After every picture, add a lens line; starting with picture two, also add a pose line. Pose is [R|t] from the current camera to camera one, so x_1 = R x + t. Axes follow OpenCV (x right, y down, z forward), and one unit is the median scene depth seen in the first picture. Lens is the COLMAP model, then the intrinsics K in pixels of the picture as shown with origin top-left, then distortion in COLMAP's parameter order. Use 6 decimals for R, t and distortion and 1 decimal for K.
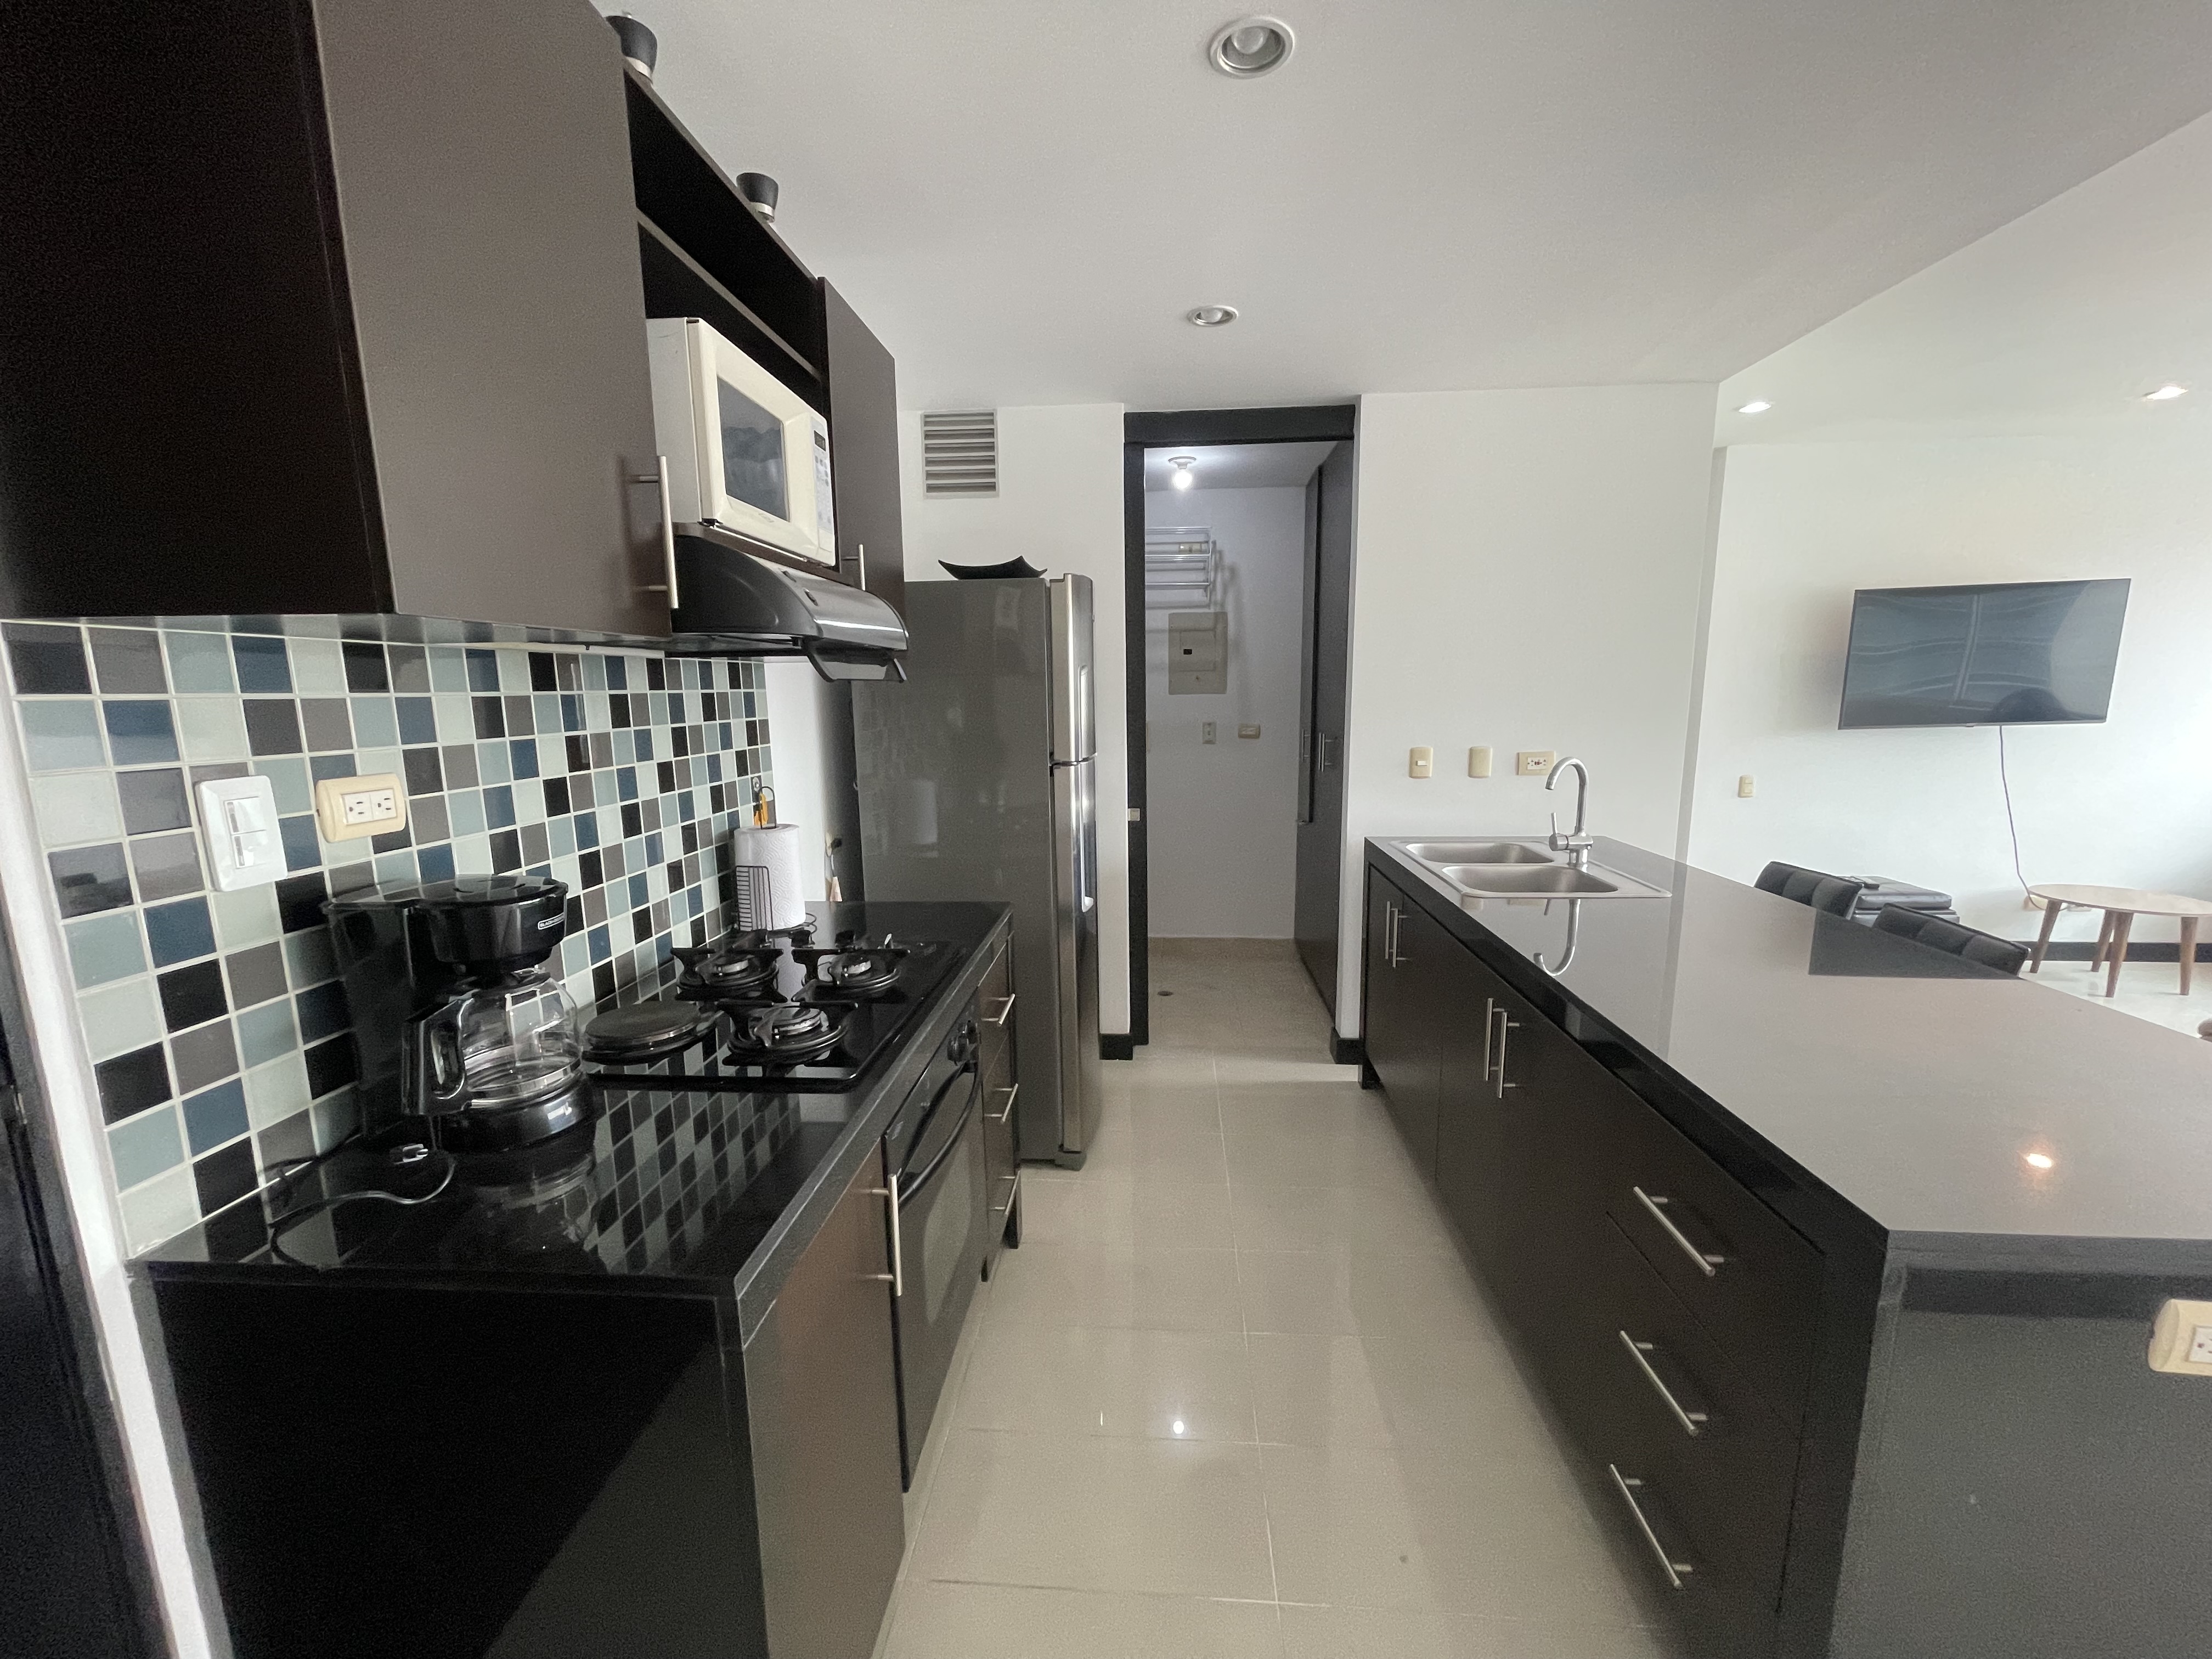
lens RADIAL K [[887.3, 0, 1101.0], [0, 887.3, 838.3], [0, 0, 1]] dist [-0.001246, -0.000263]
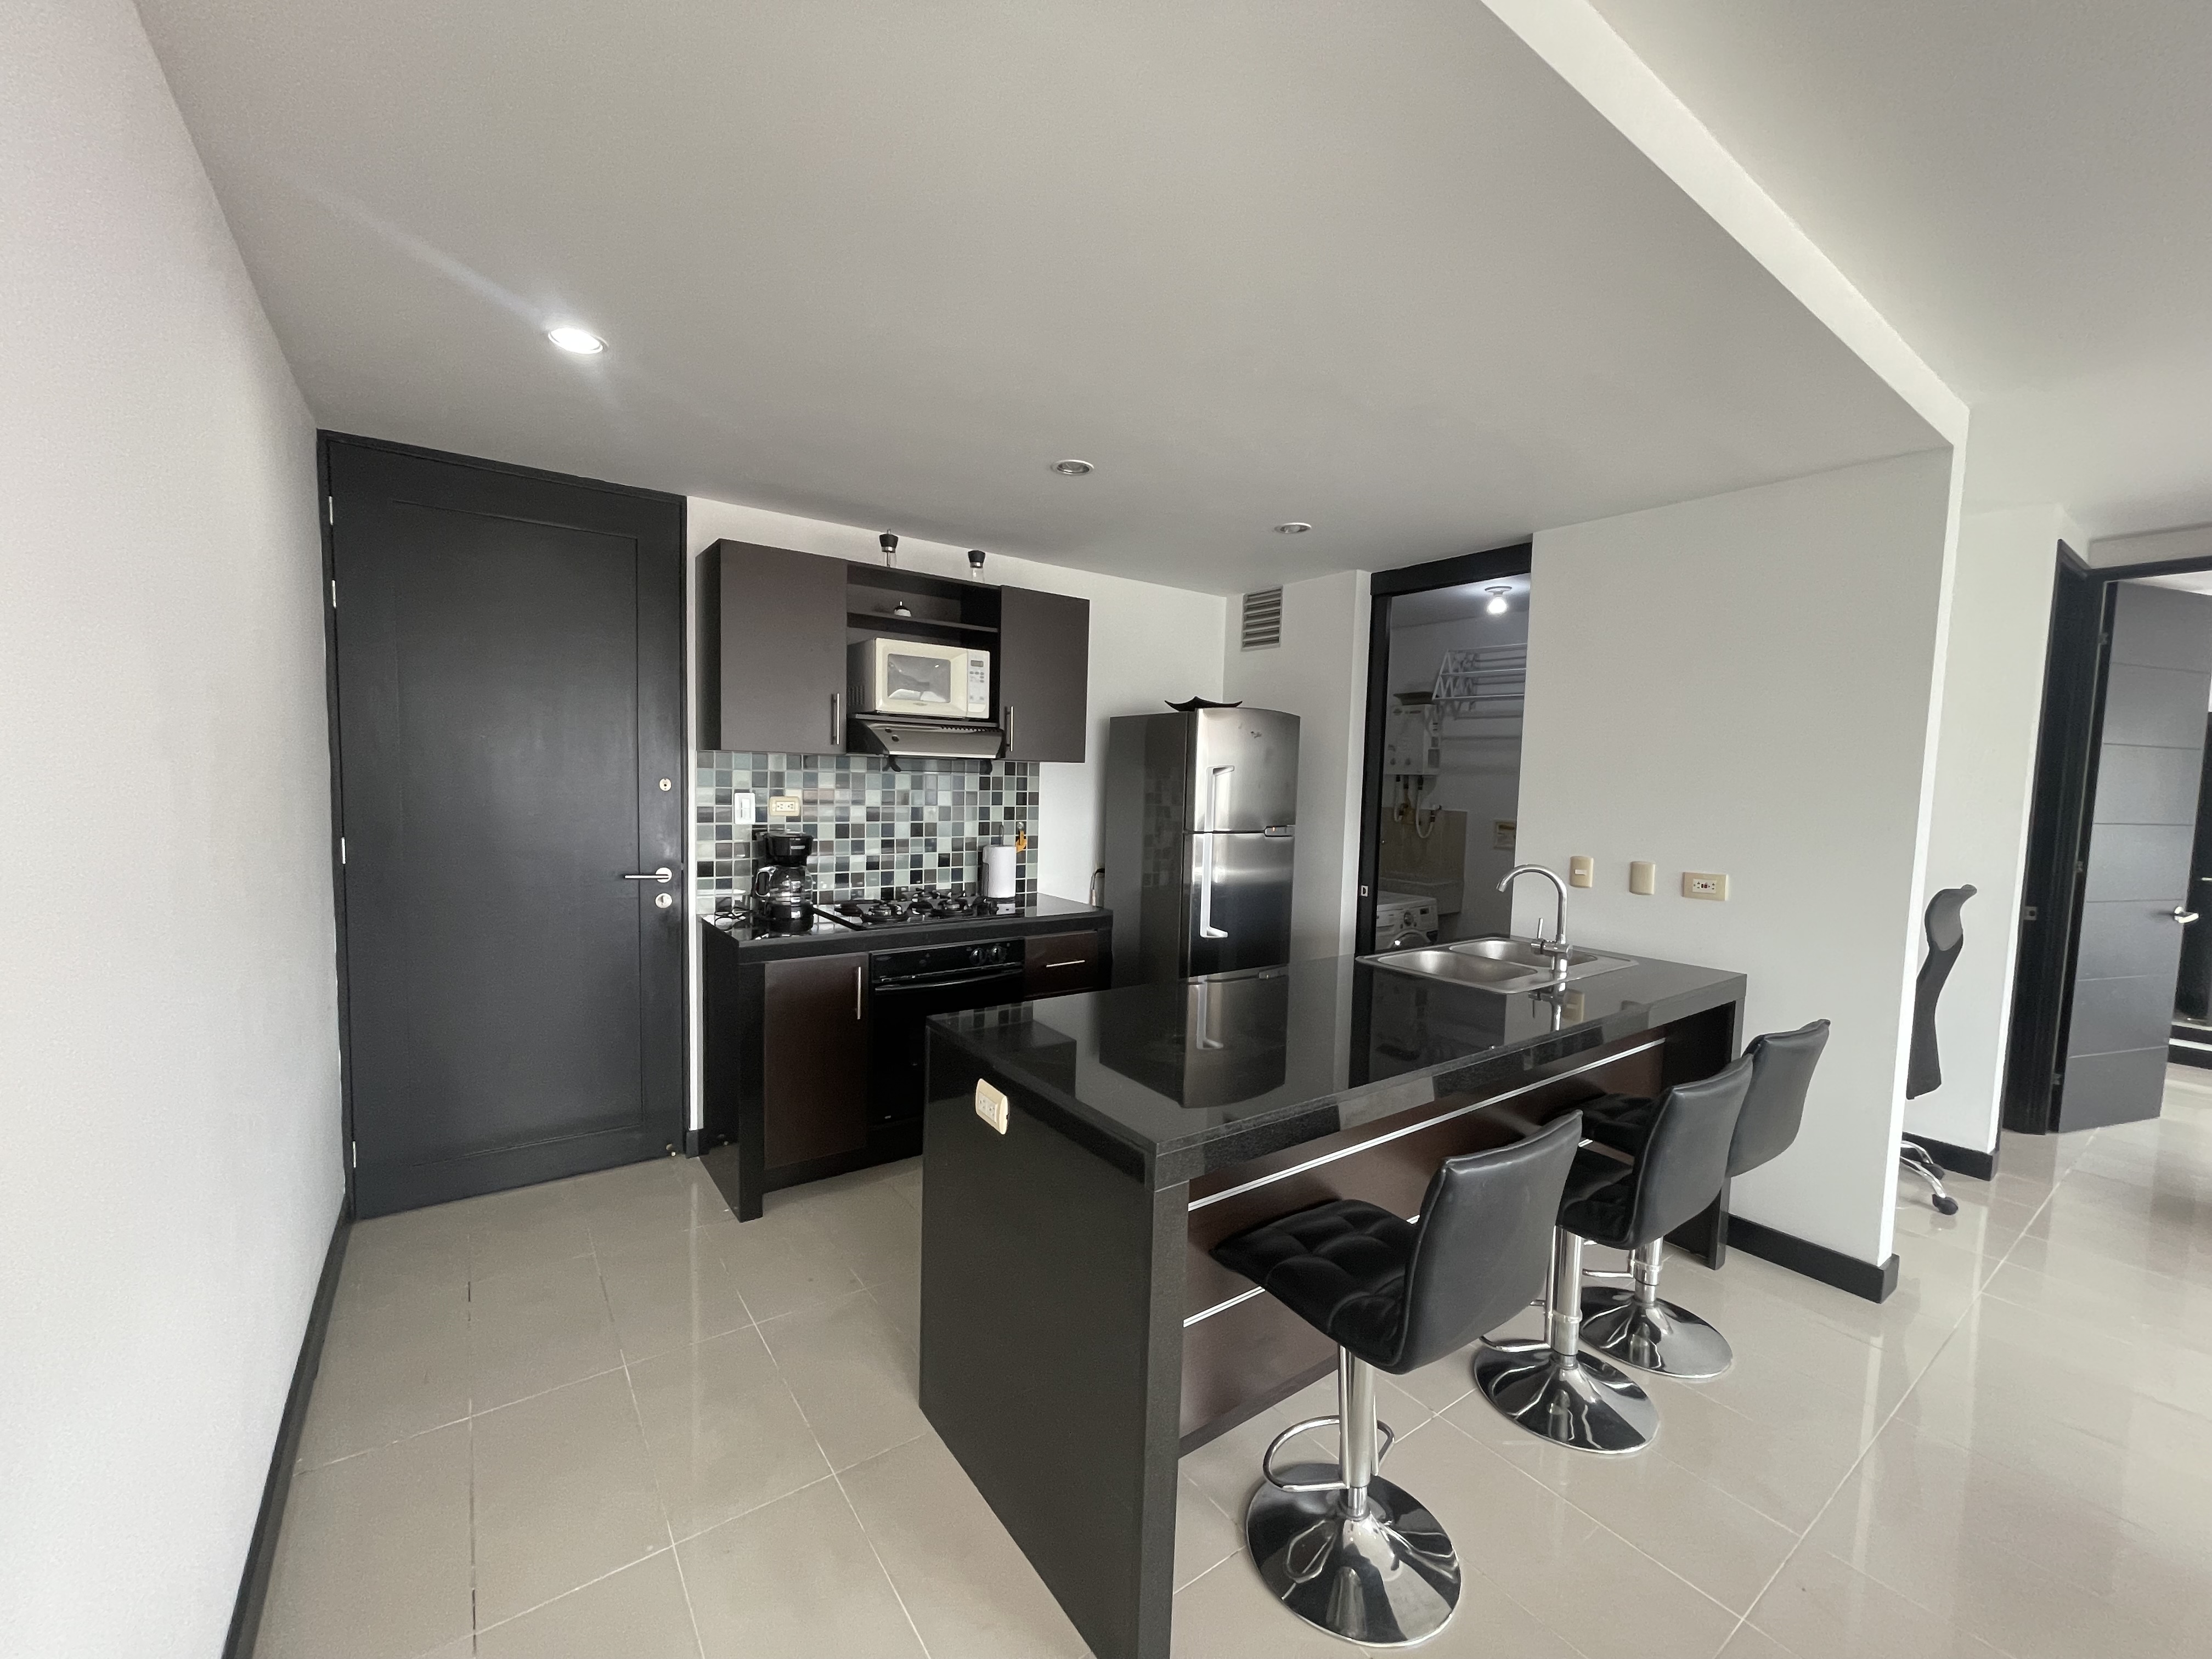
lens RADIAL K [[887.3, 0, 1106.6], [0, 887.3, 837.5], [0, 0, 1]] dist [-0.001246, -0.000263]
pose [[0.647077, 0.084580, -0.757719, 1.301069], [-0.162481, 0.986295, -0.028661, -0.013136], [0.744911, 0.141661, 0.651951, -0.101506]]
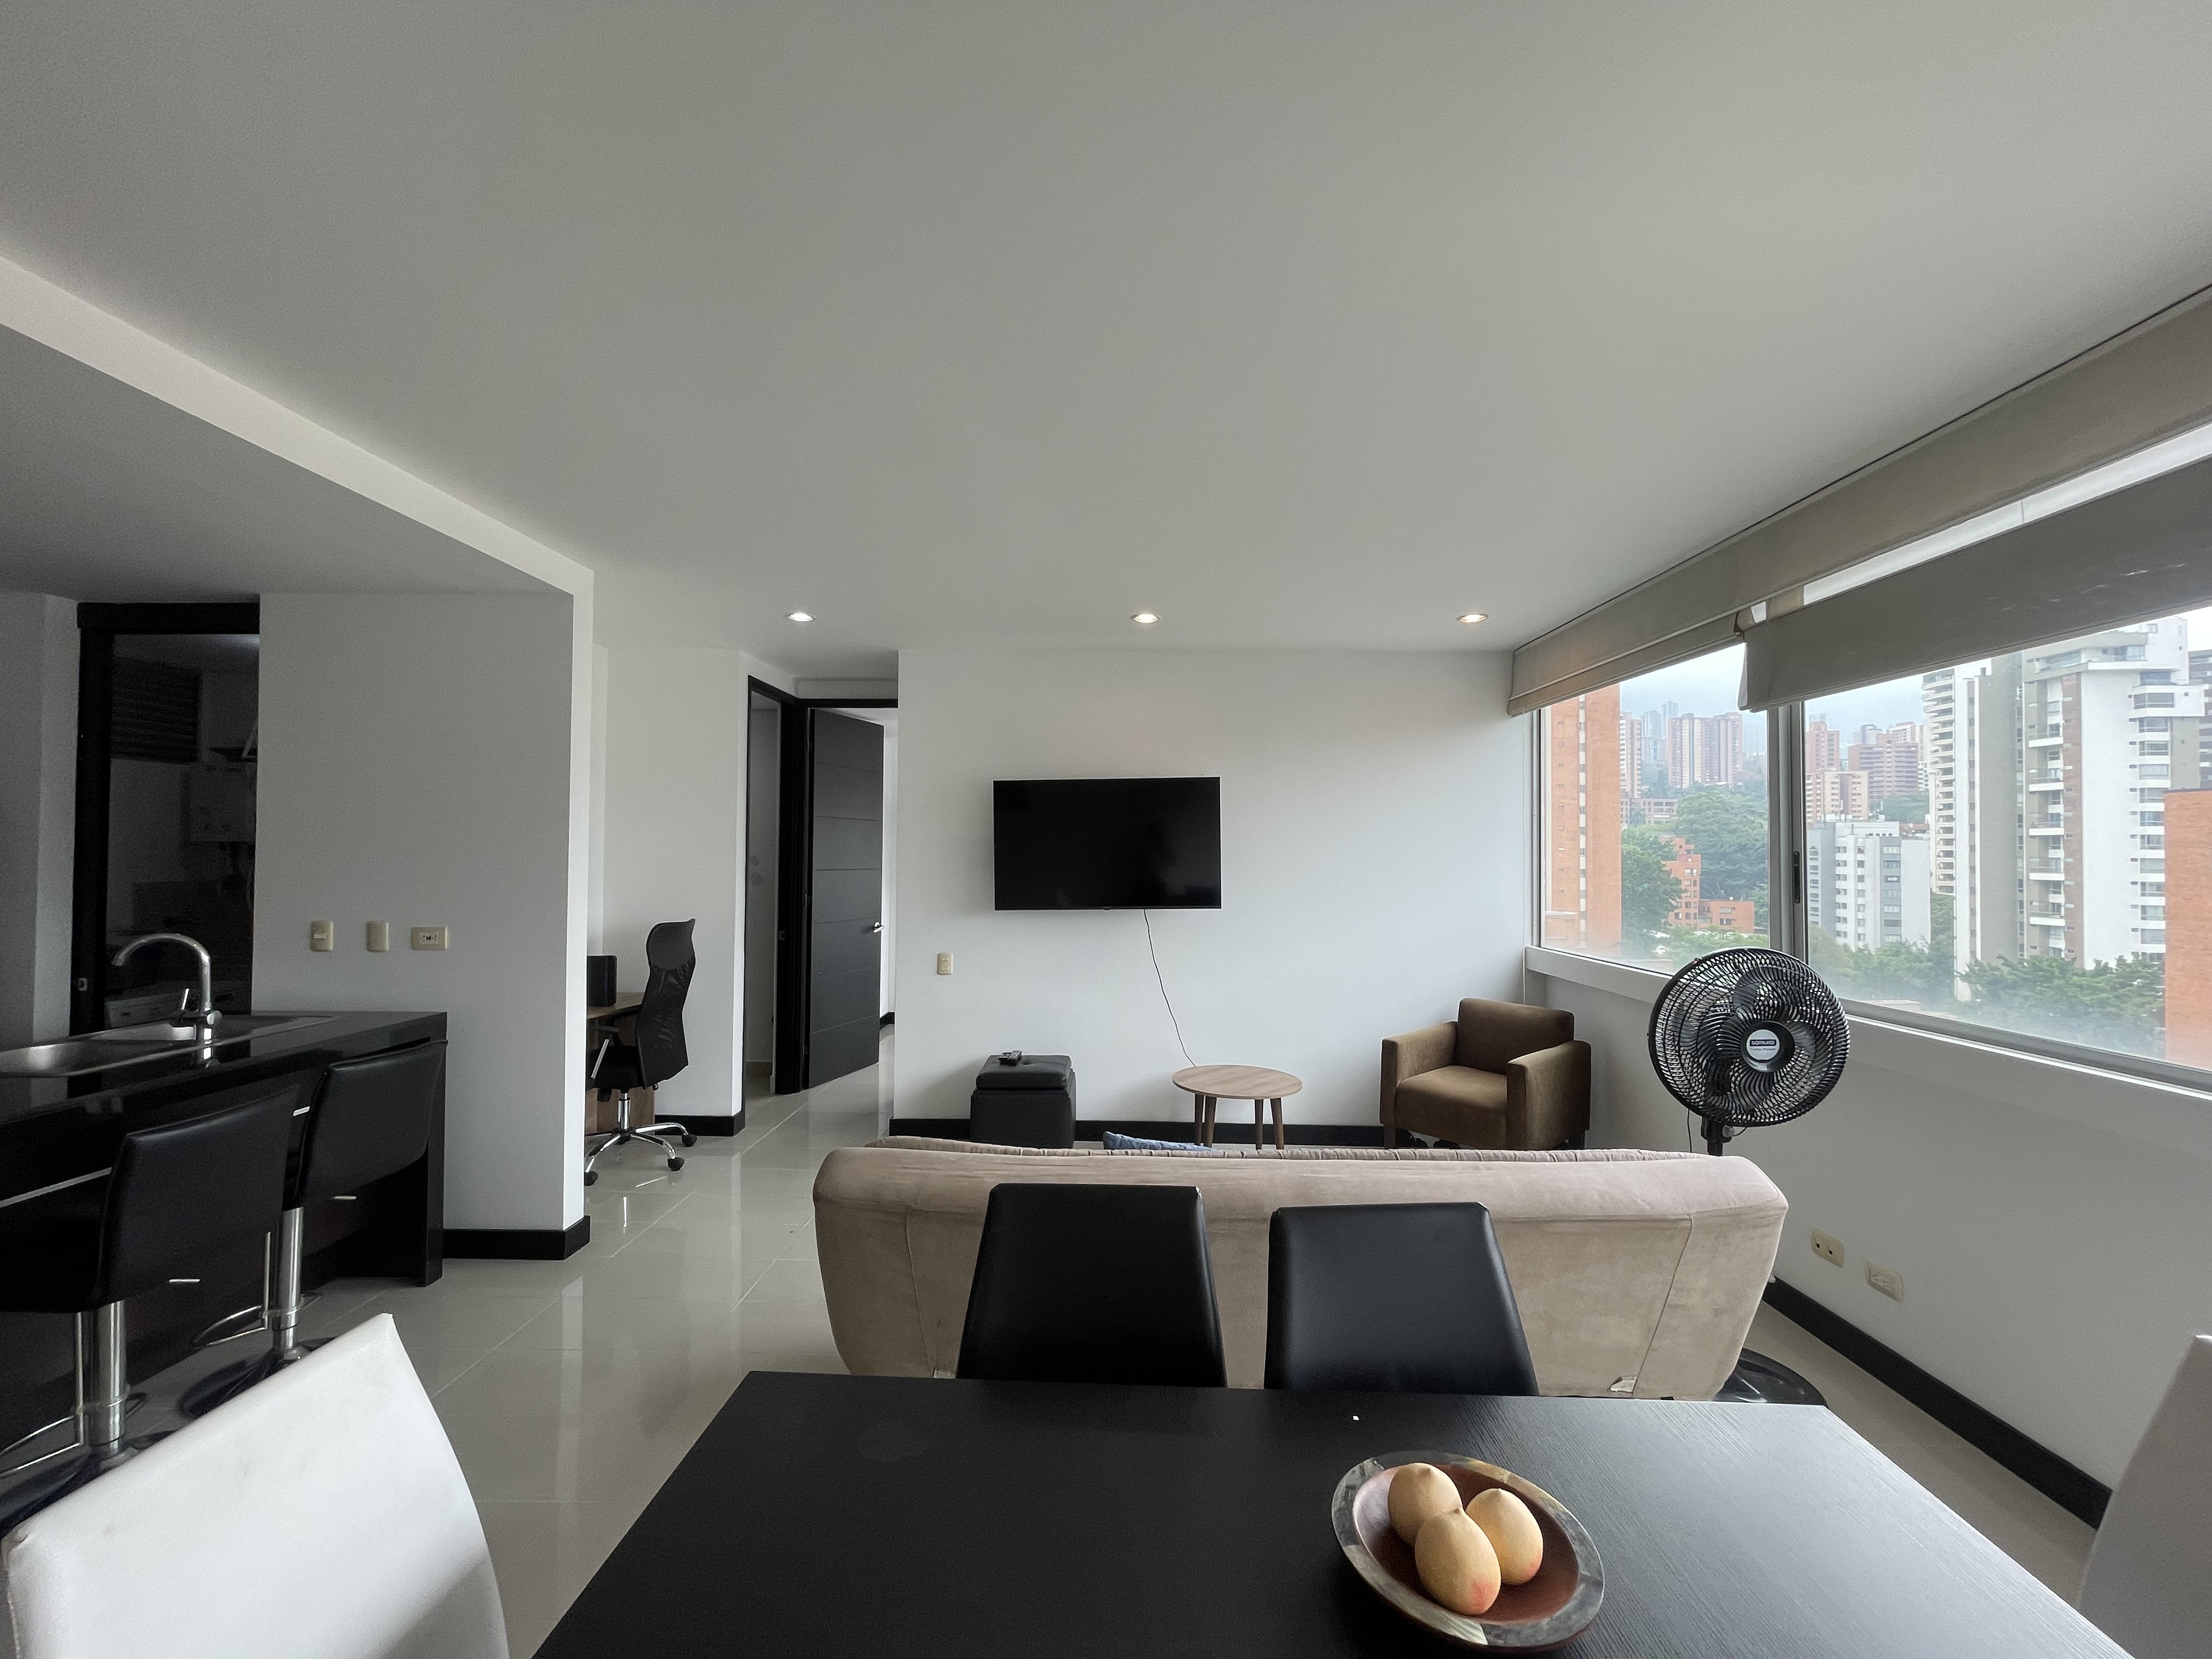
lens RADIAL K [[887.3, 0, 1111.9], [0, 887.3, 824.4], [0, 0, 1]] dist [-0.001246, -0.000263]
pose [[0.997922, 0.022532, 0.060372, 2.027360], [-0.009791, 0.979018, -0.203538, -0.022076], [-0.063691, 0.202524, 0.977204, -0.117455]]
